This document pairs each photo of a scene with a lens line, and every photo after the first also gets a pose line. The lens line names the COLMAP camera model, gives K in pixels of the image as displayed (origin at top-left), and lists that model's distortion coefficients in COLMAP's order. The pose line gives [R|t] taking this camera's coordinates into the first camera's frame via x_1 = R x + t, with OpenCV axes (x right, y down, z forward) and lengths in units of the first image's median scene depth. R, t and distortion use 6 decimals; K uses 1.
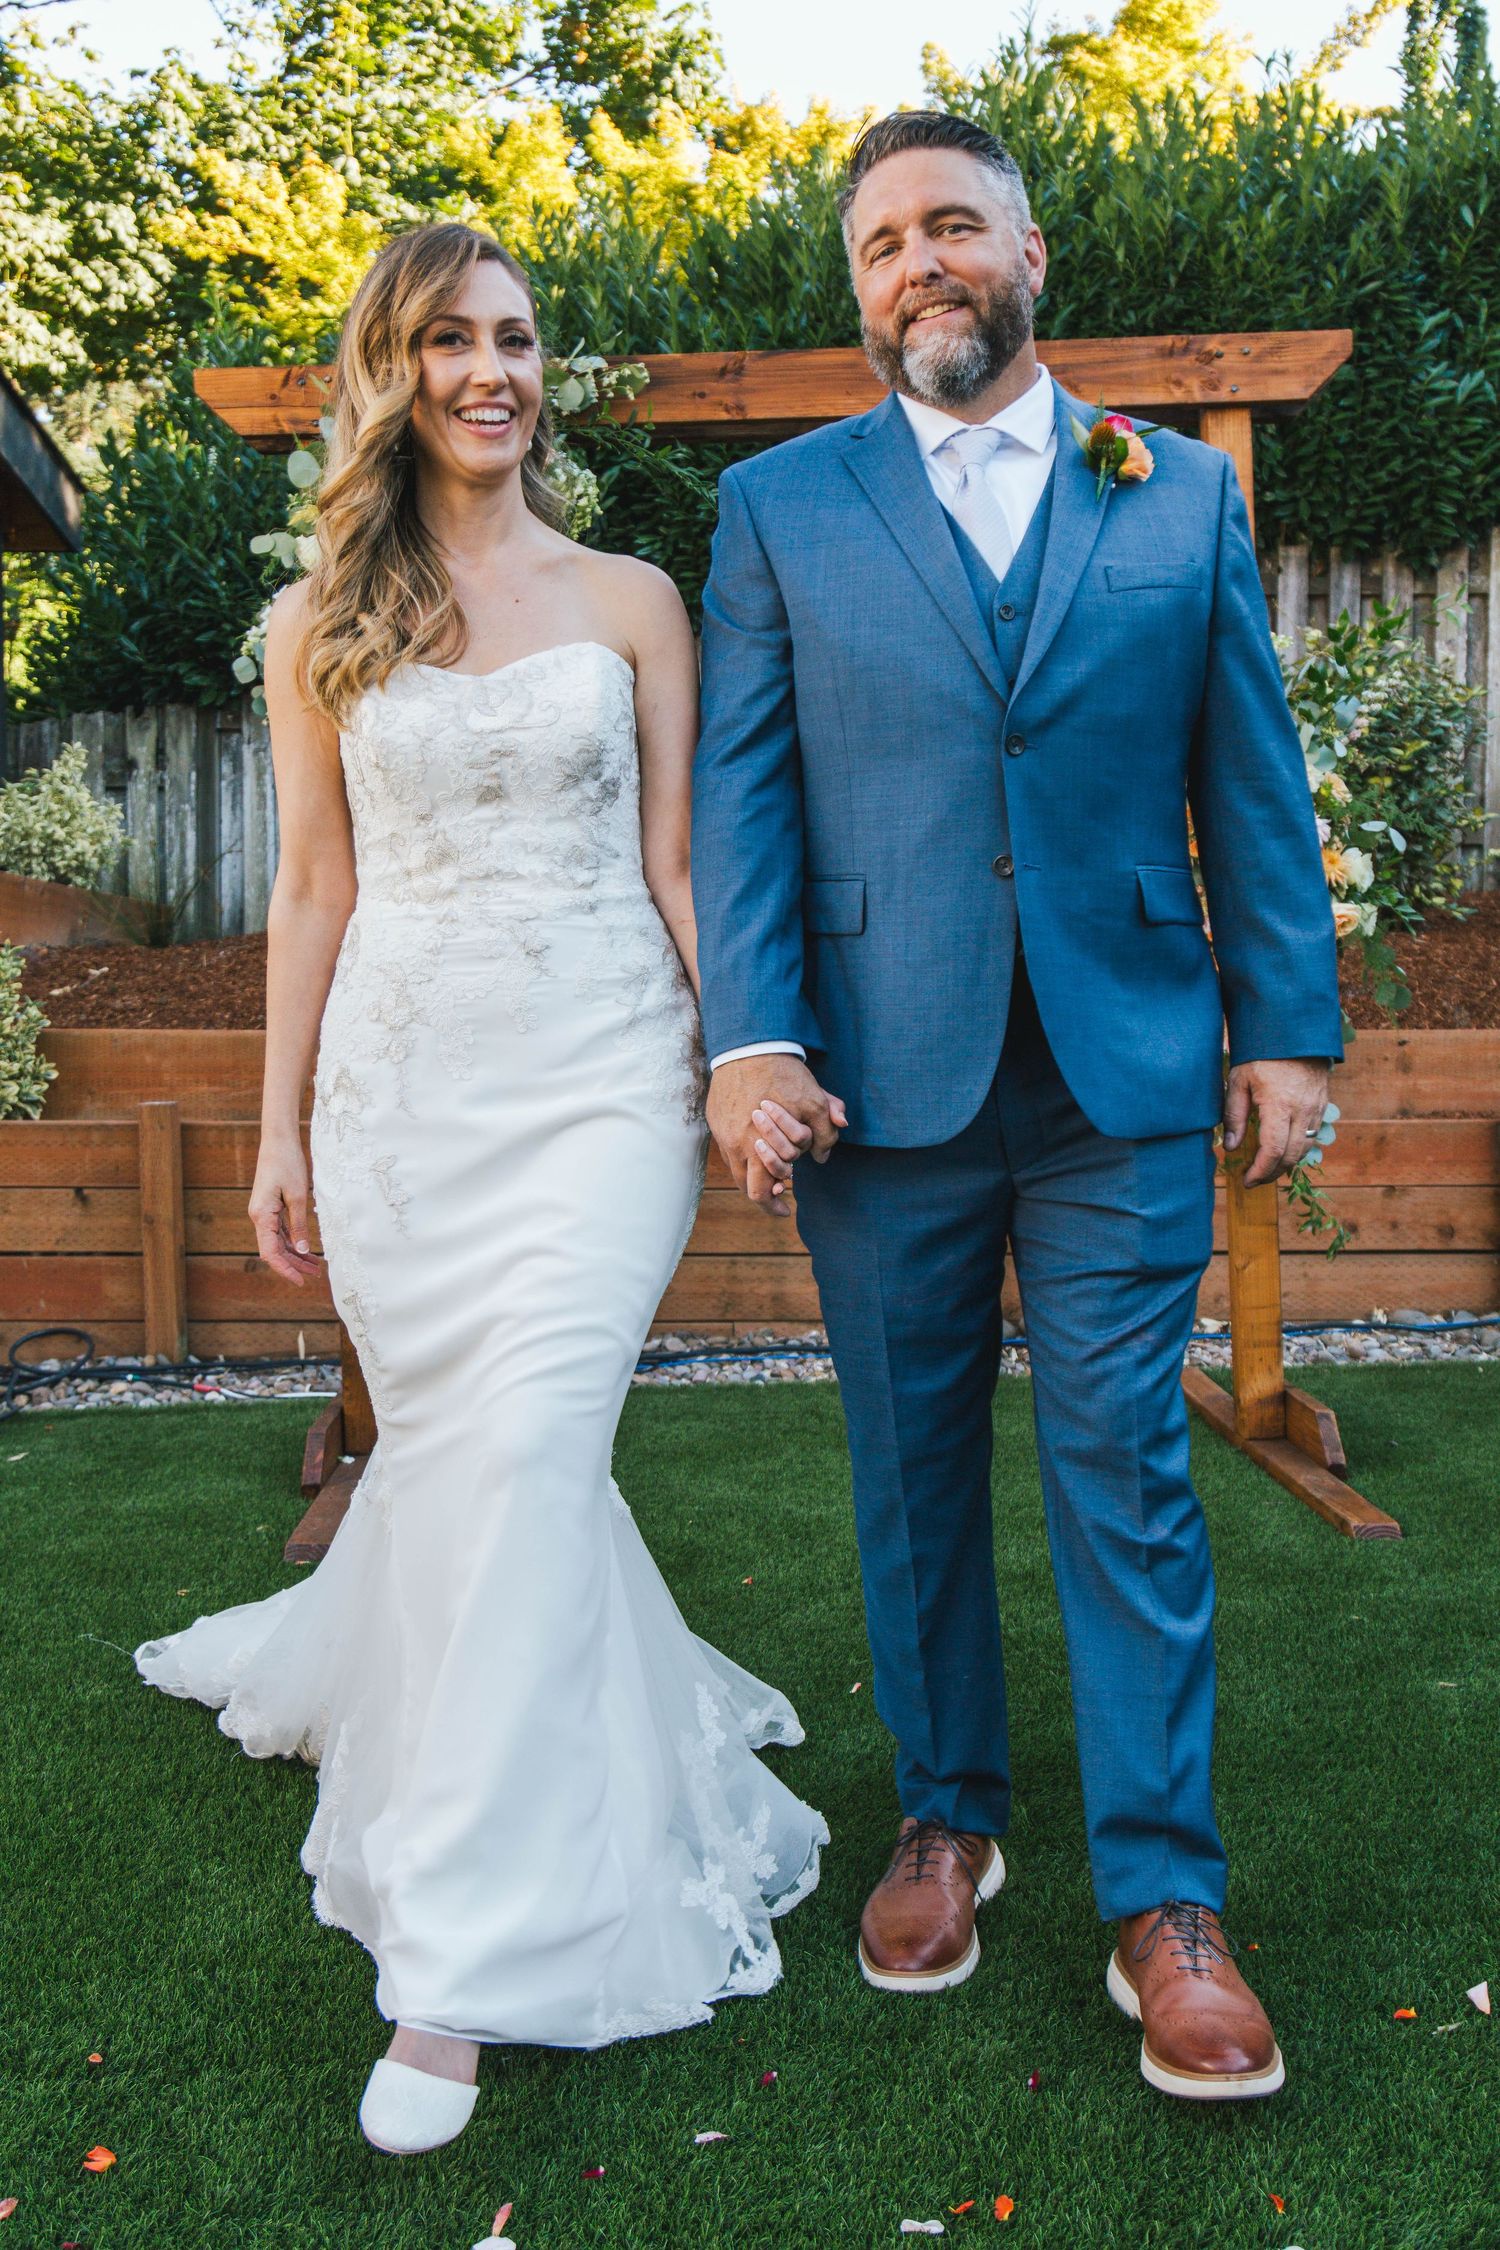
lens RADIAL K [[1693.1, 0, 769.7], [0, 1693.1, 1050.9], [0, 0, 1]] dist [0.005089, 0.004125]
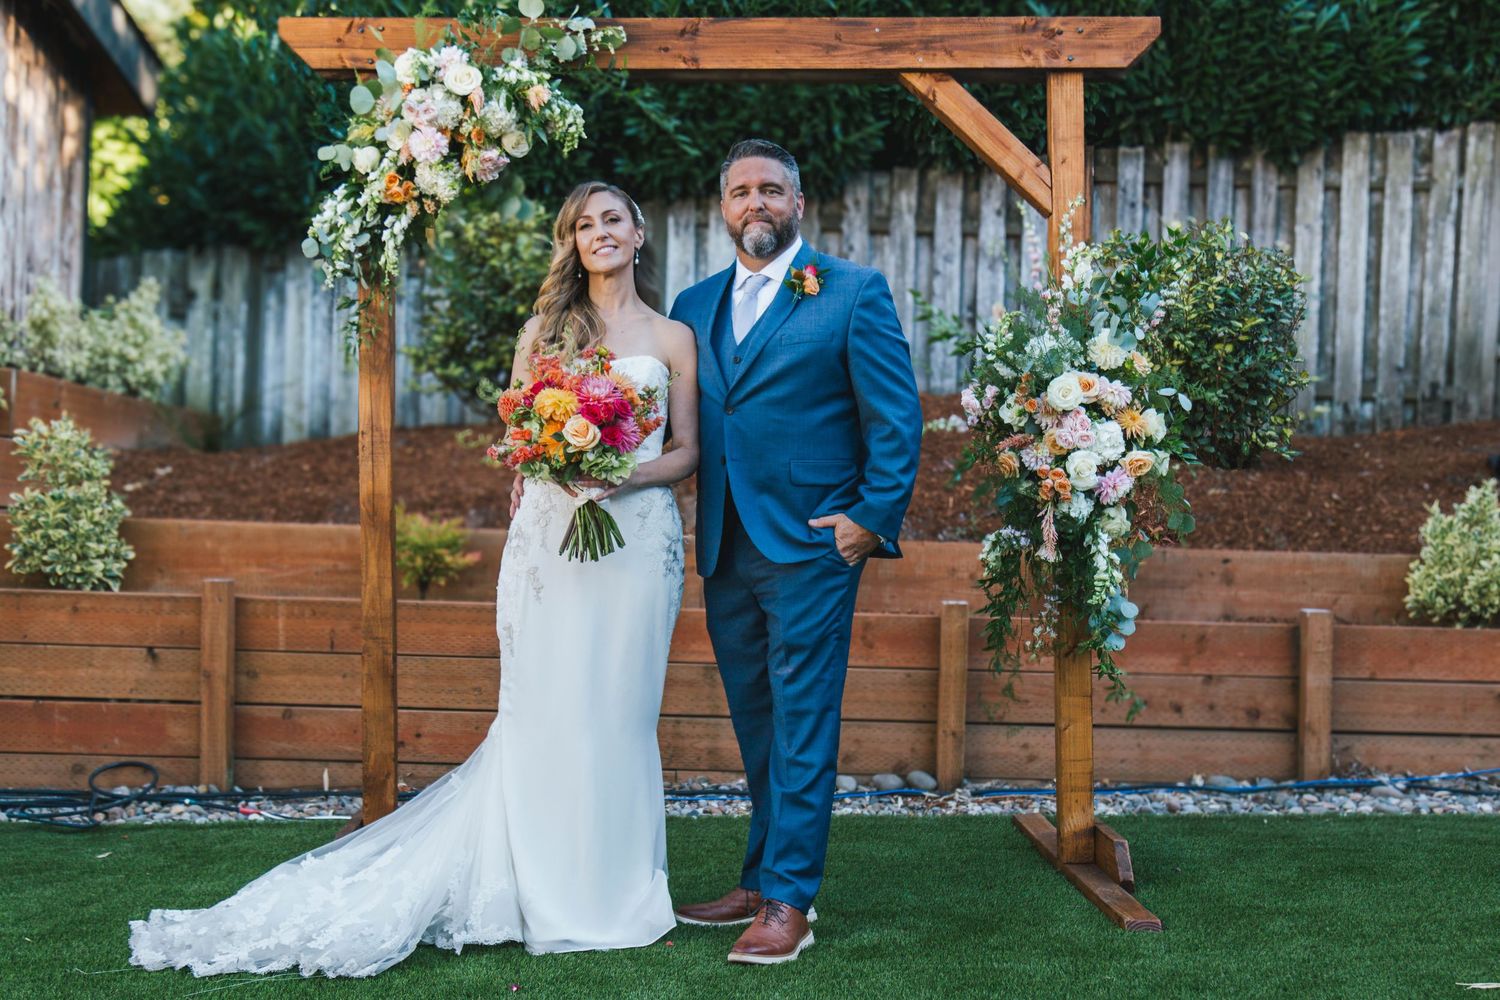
lens RADIAL K [[1505.1, 0, 750.0], [0, 1505.1, 500.0], [0, 0, 1]] dist [0.000931, -0.024578]
pose [[0.999555, 0.028939, 0.007197, 0.018248], [-0.028652, 0.998896, -0.037214, 0.002027], [-0.008266, 0.036991, 0.999281, -0.105247]]
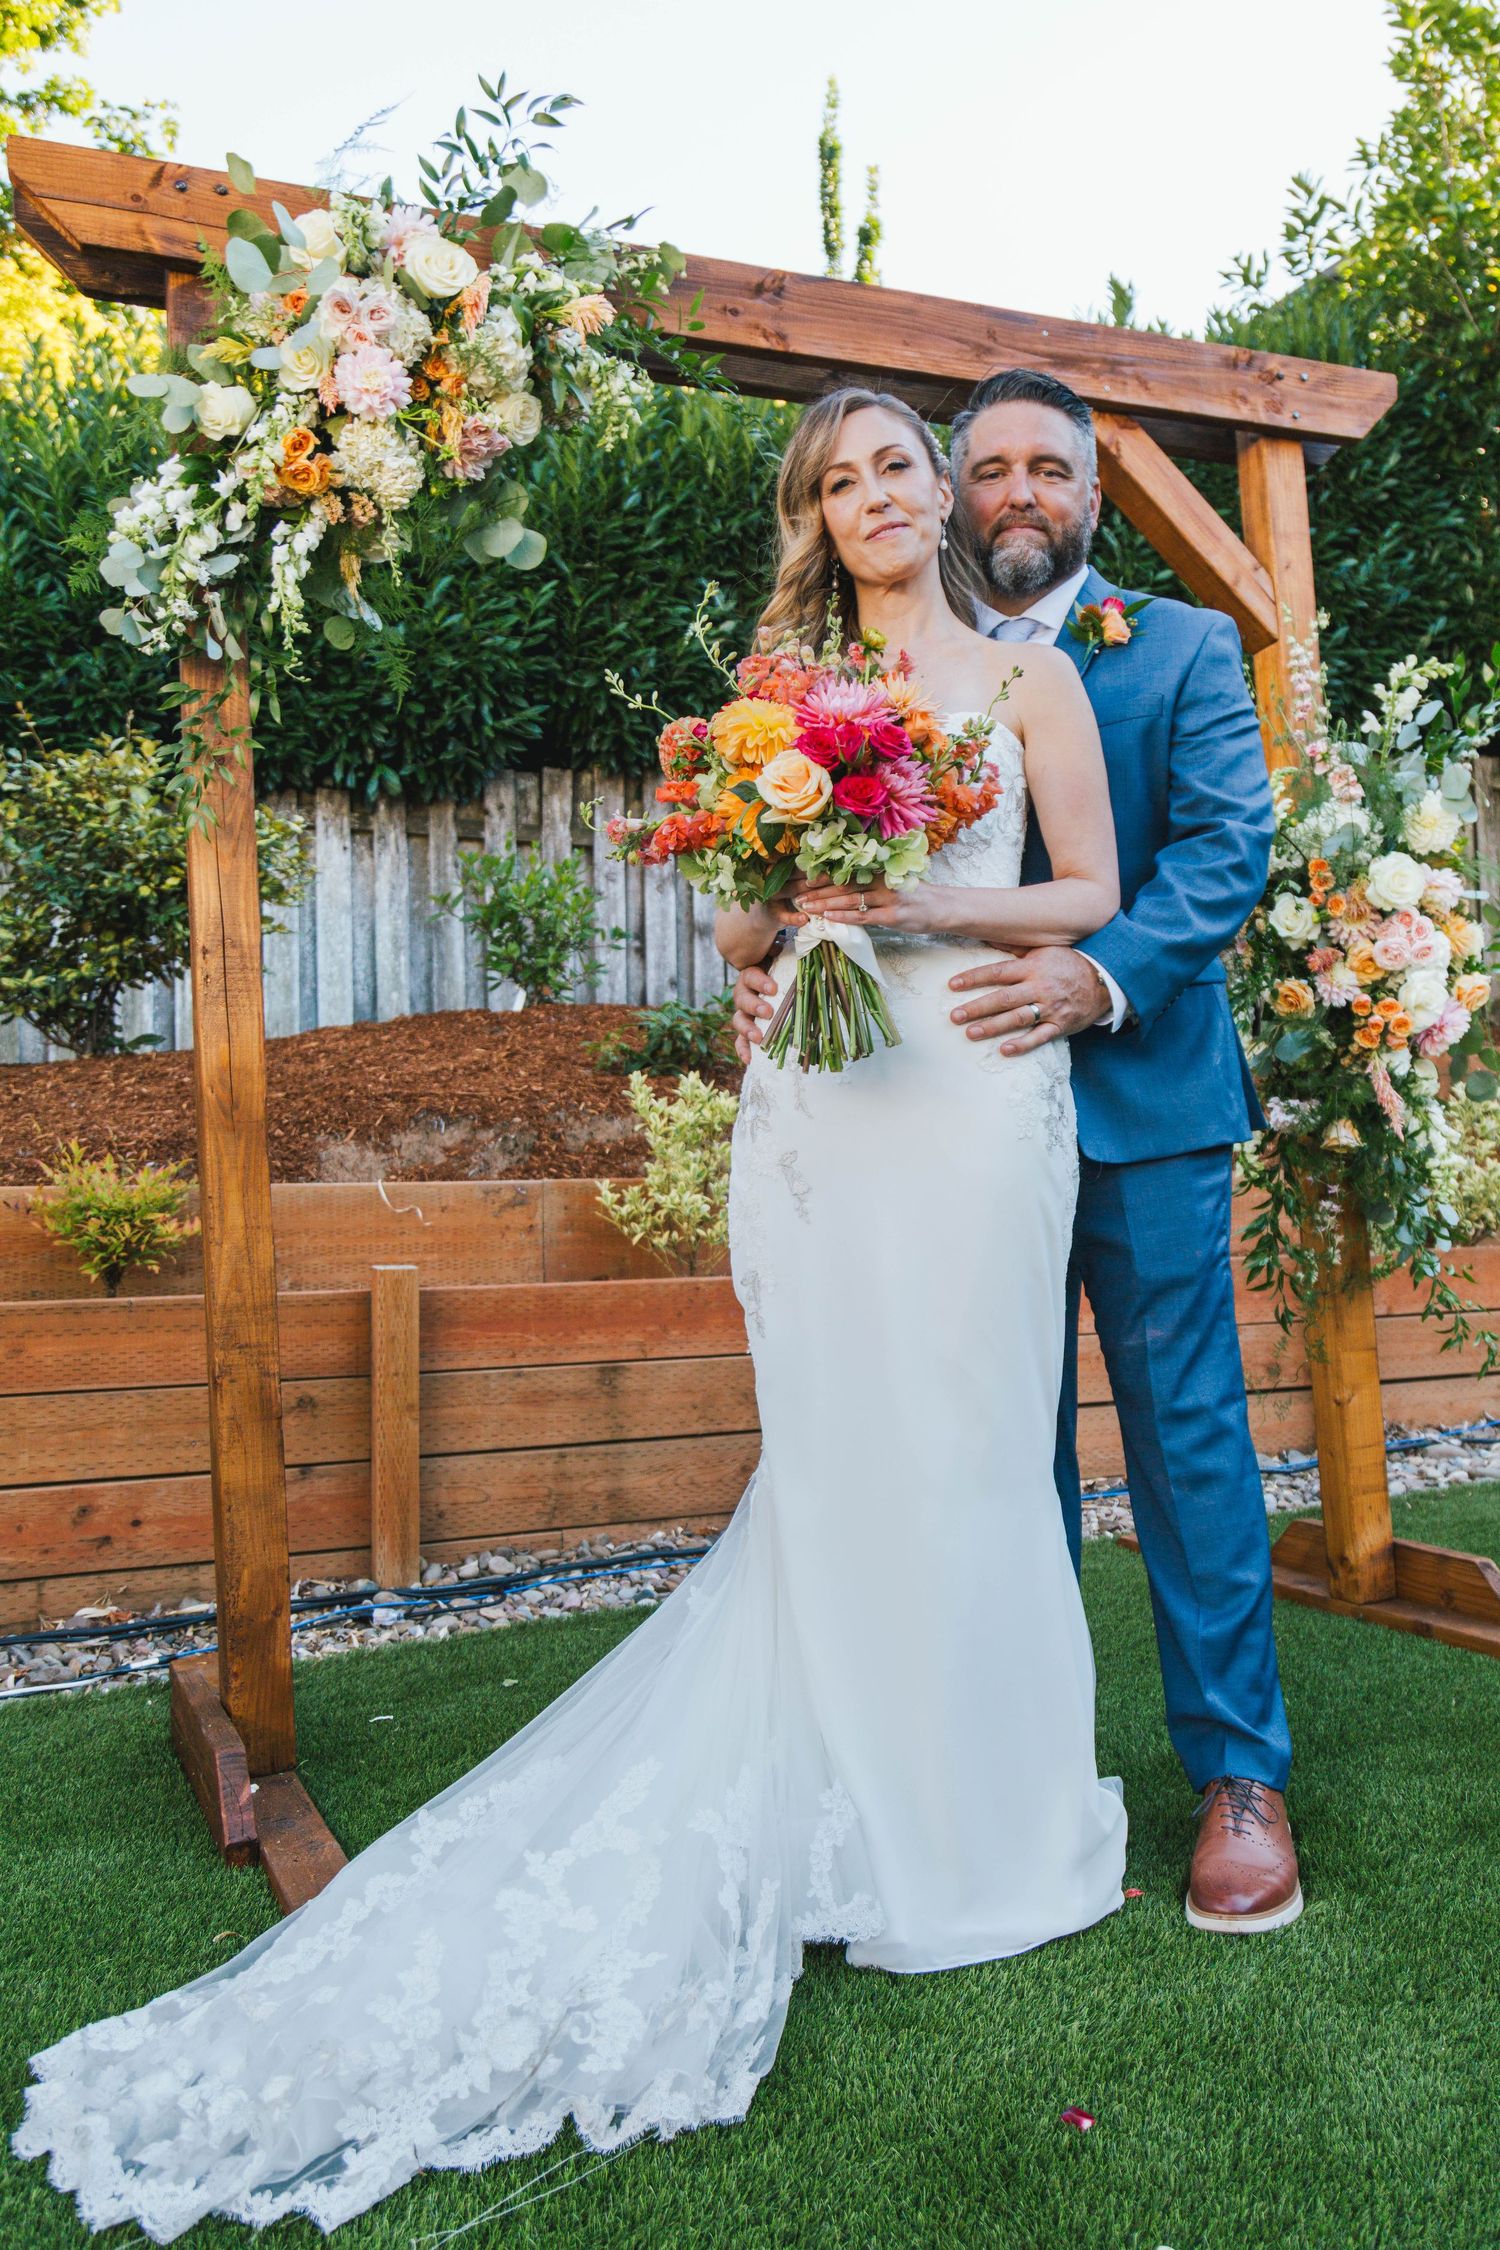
lens RADIAL K [[1541.5, 0, 751.3], [0, 1541.5, 1135.6], [0, 0, 1]] dist [0.002984, -0.002055]
pose [[0.933115, 0.000135, 0.359579, -0.199980], [0.030472, 0.996373, -0.079450, 0.032319], [-0.358286, 0.085093, 0.929726, 0.257654]]
